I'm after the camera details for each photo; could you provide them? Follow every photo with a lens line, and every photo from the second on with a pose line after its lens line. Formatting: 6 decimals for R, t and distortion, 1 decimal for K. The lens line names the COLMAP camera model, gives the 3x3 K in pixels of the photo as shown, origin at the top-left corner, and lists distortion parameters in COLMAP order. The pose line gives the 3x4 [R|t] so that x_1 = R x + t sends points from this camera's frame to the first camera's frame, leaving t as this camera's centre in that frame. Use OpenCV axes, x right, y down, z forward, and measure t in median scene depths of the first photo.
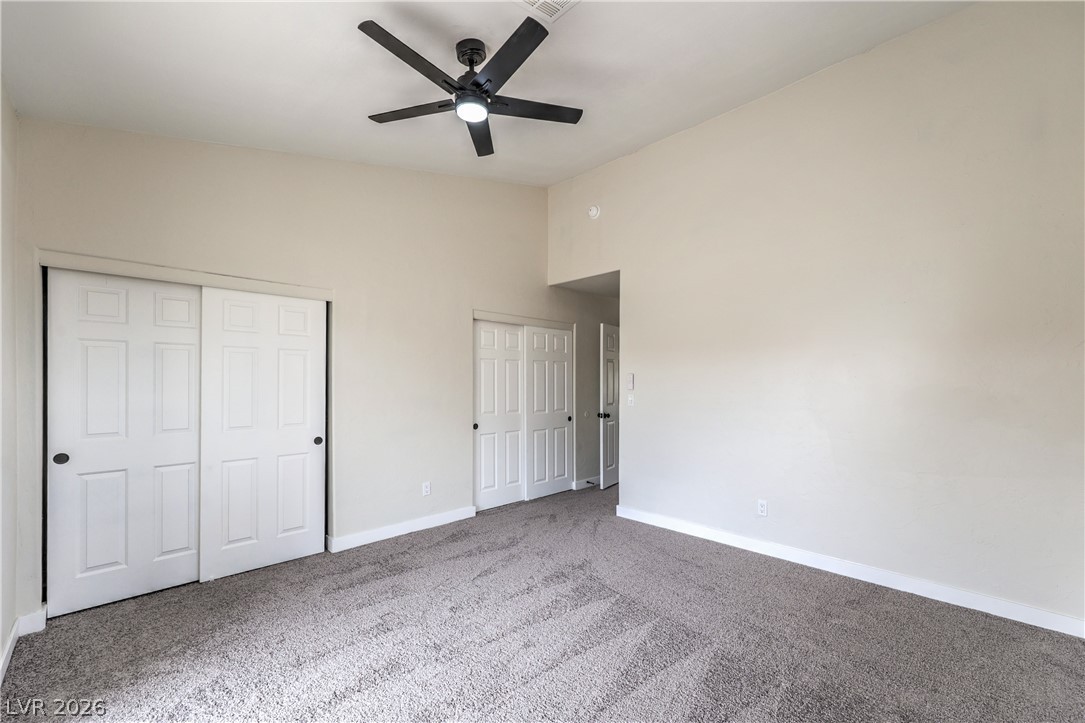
lens RADIAL K [[434.3, 0, 543.6], [0, 434.3, 372.2], [0, 0, 1]] dist [0.004347, -0.000509]
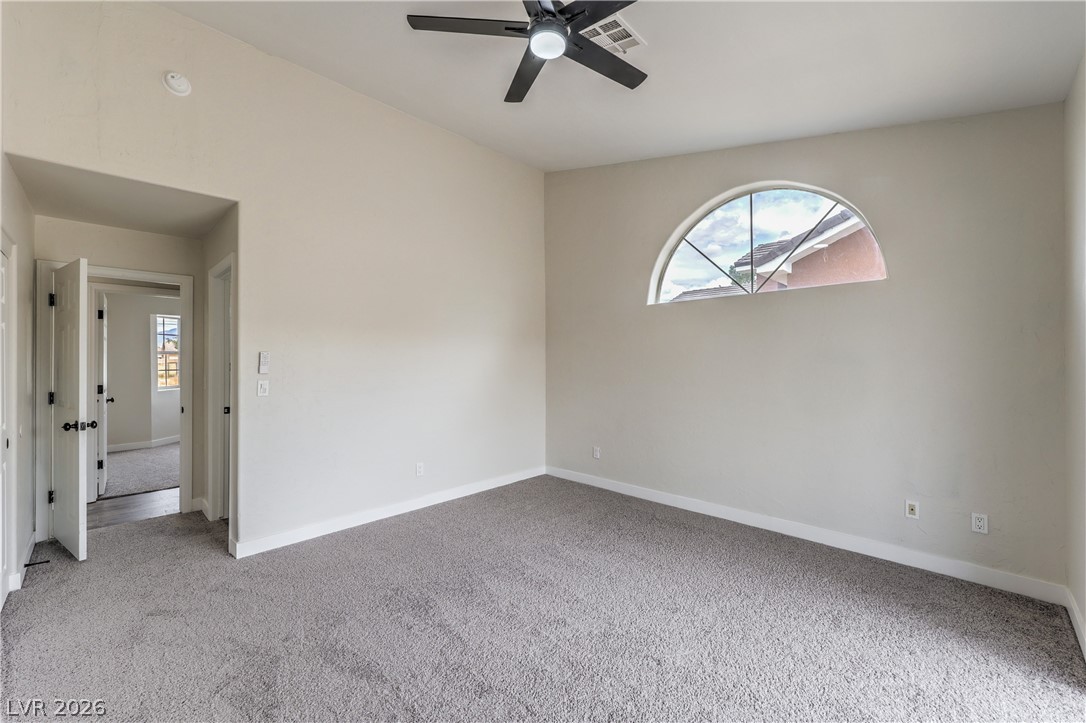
lens RADIAL K [[434.7, 0, 545.9], [0, 434.7, 356.5], [0, 0, 1]] dist [0.004347, -0.000509]
pose [[-0.018959, 0.008478, 0.999784, -0.534590], [-0.016409, 0.999827, -0.008789, 0.008867], [-0.999686, -0.016572, -0.018816, 0.537079]]
